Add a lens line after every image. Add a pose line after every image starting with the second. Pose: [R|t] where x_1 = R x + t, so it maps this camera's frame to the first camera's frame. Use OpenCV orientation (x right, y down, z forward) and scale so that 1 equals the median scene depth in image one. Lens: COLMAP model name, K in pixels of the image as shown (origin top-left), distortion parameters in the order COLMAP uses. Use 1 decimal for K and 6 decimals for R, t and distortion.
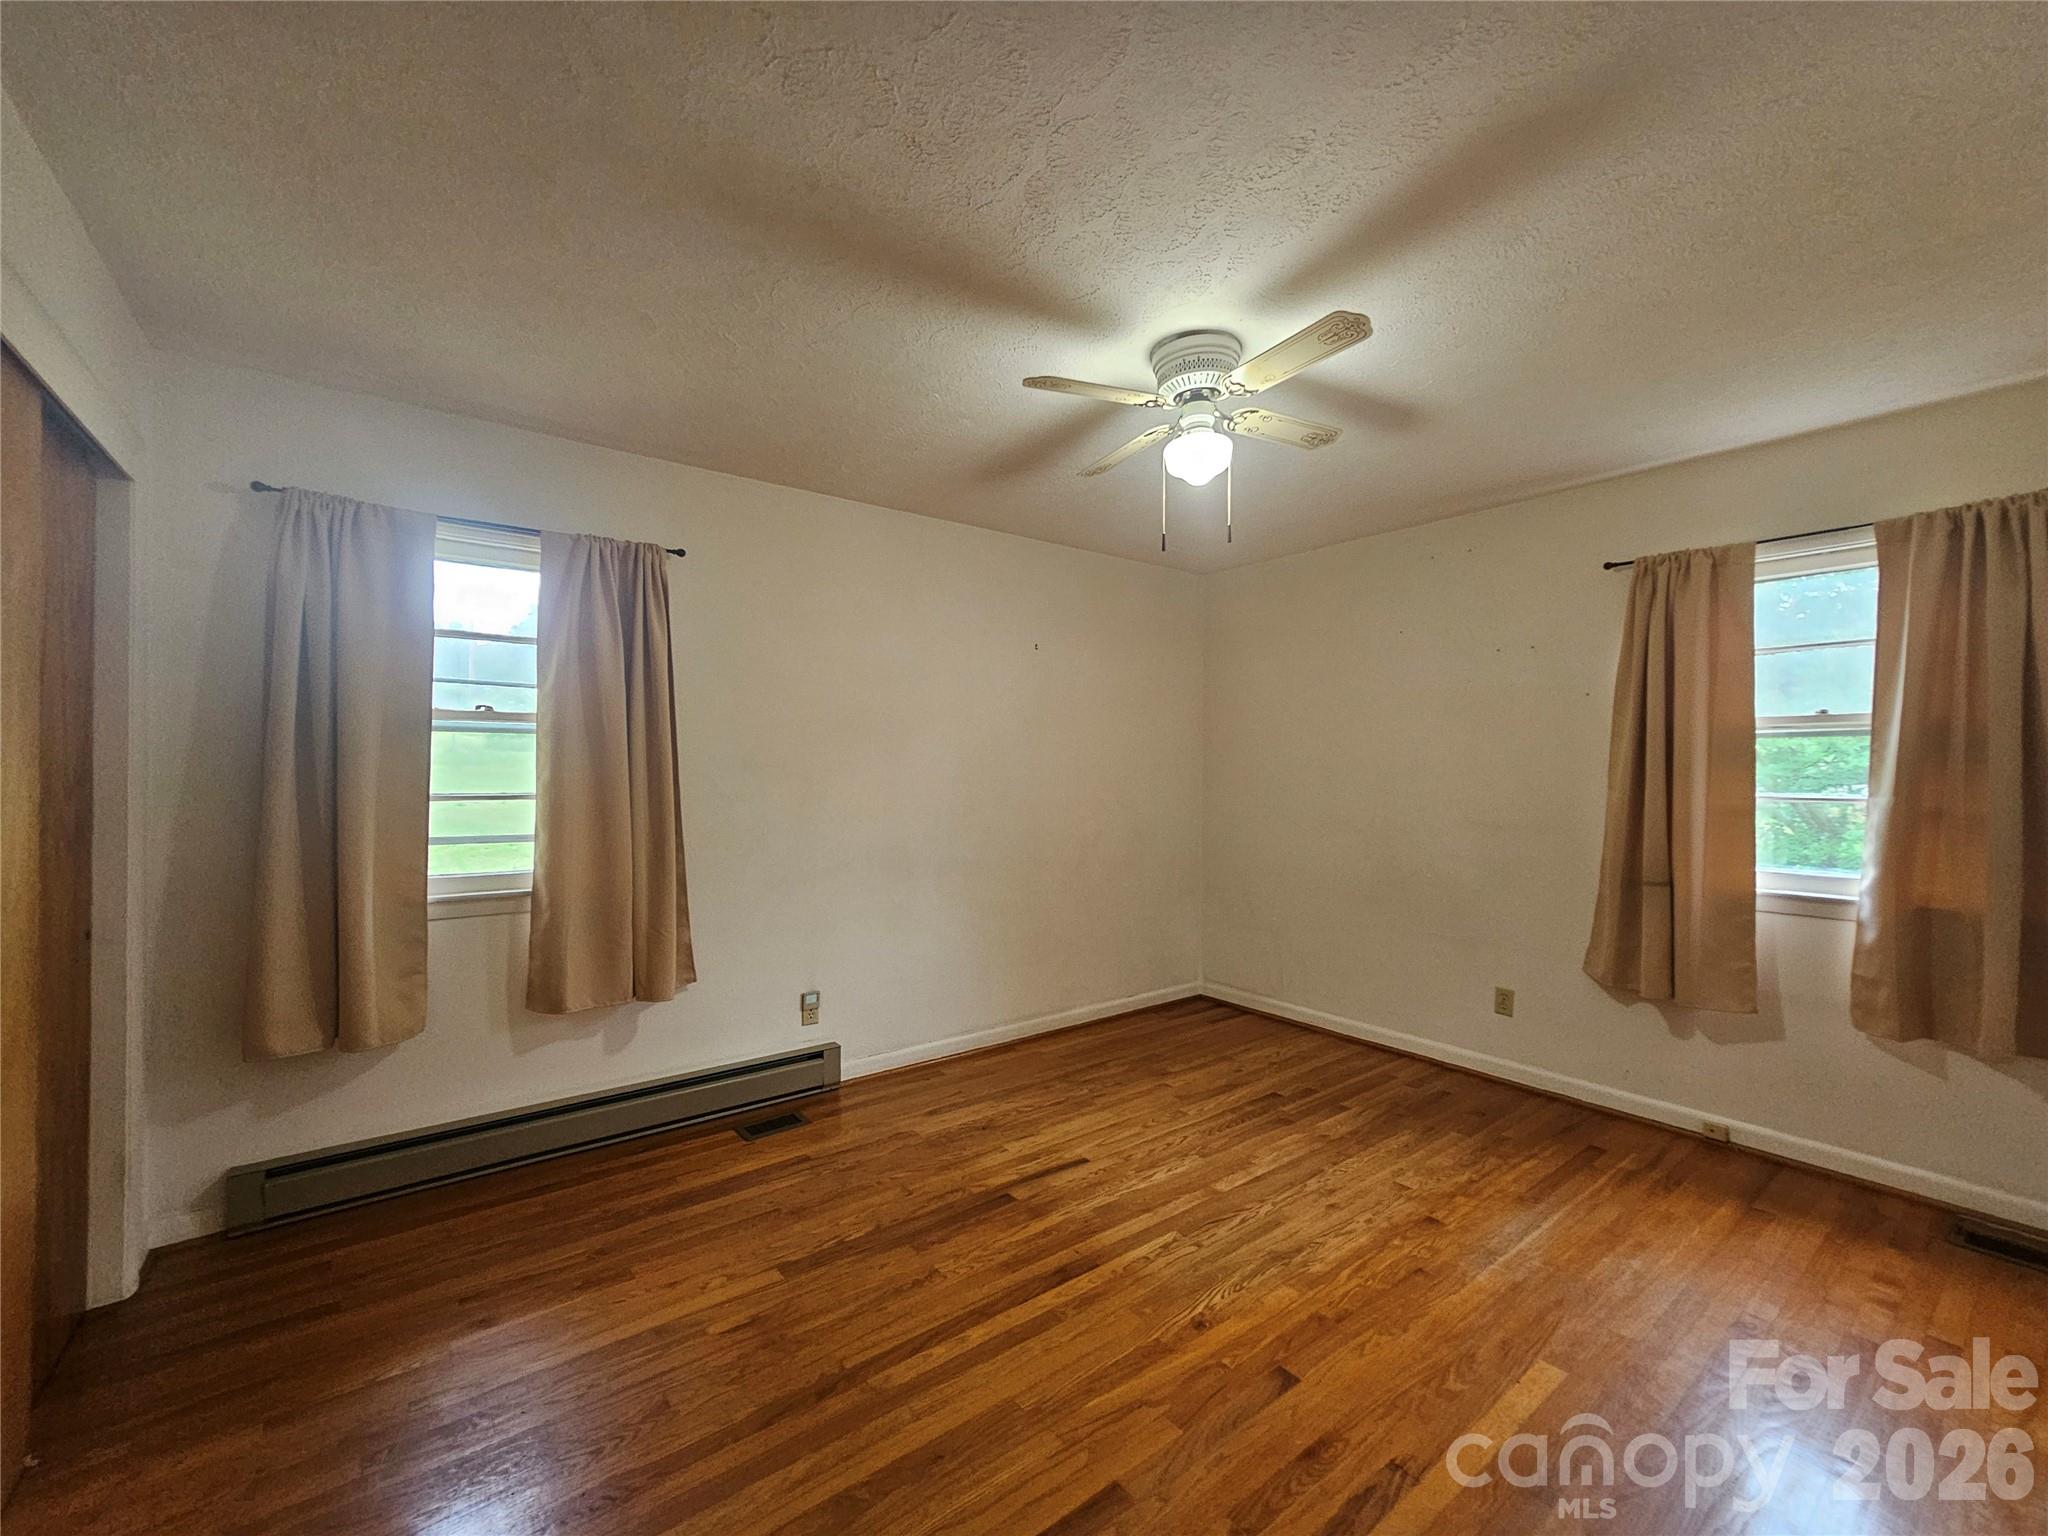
lens RADIAL K [[837.1, 0, 1028.6], [0, 837.1, 772.5], [0, 0, 1]] dist [-0.001346, 0.000054]
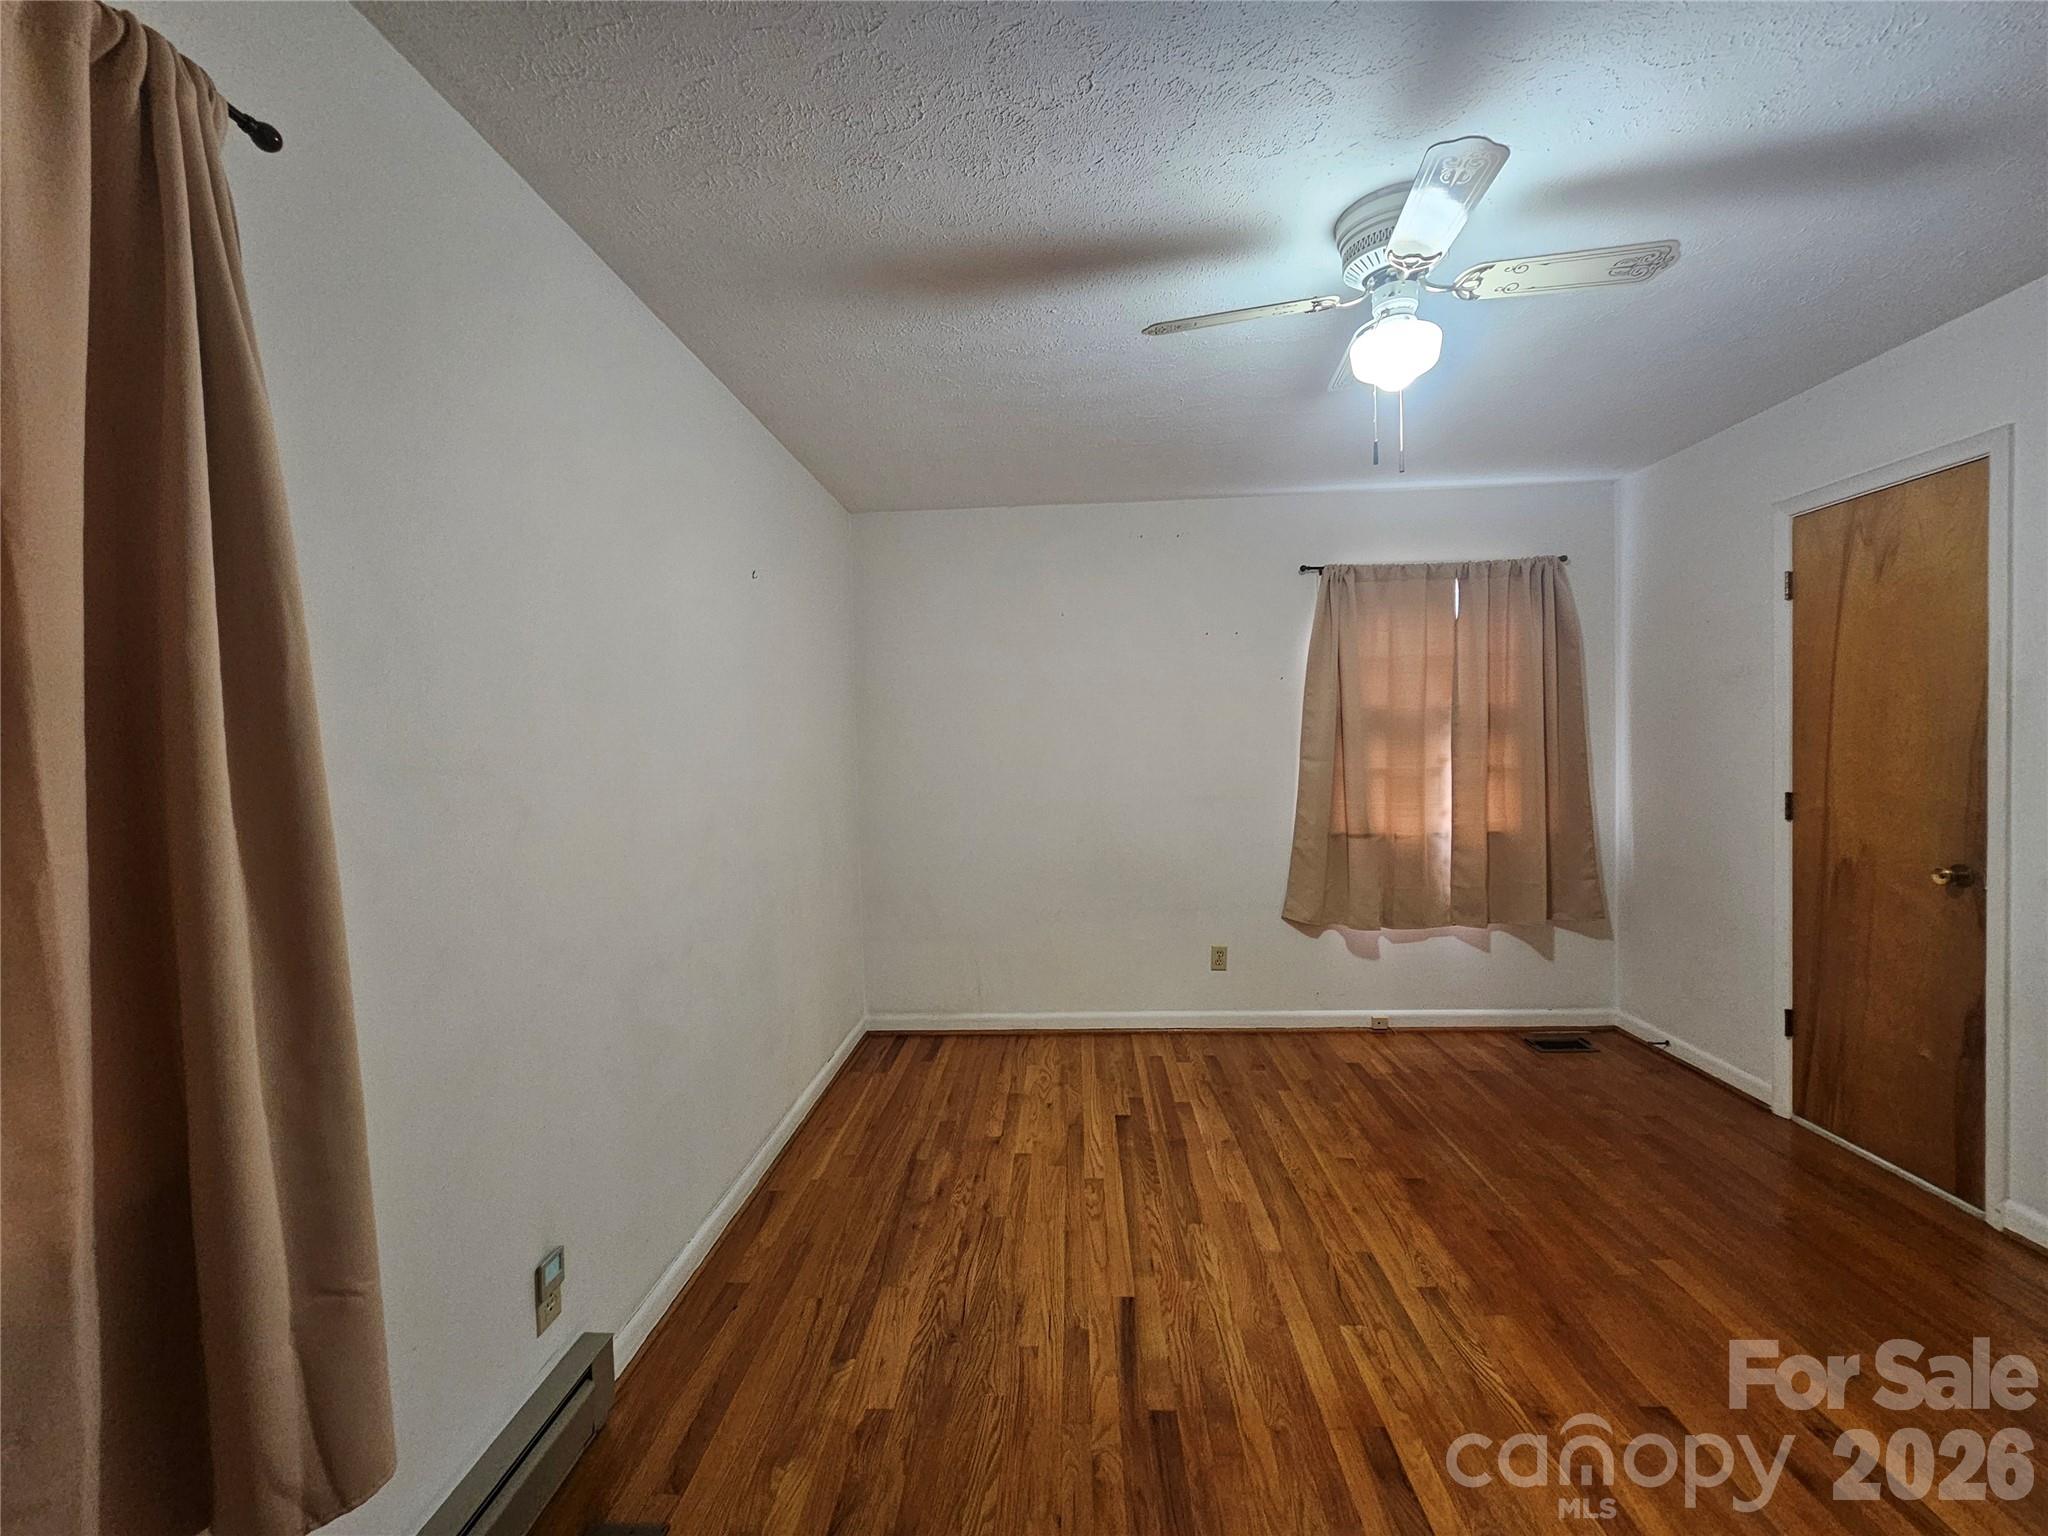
lens RADIAL K [[837.1, 0, 1025.2], [0, 837.1, 772.7], [0, 0, 1]] dist [-0.001346, 0.000054]
pose [[0.651199, -0.045584, 0.757537, -0.425000], [0.030680, 0.998960, 0.033739, -0.013315], [-0.758287, 0.001271, 0.651920, 0.495314]]
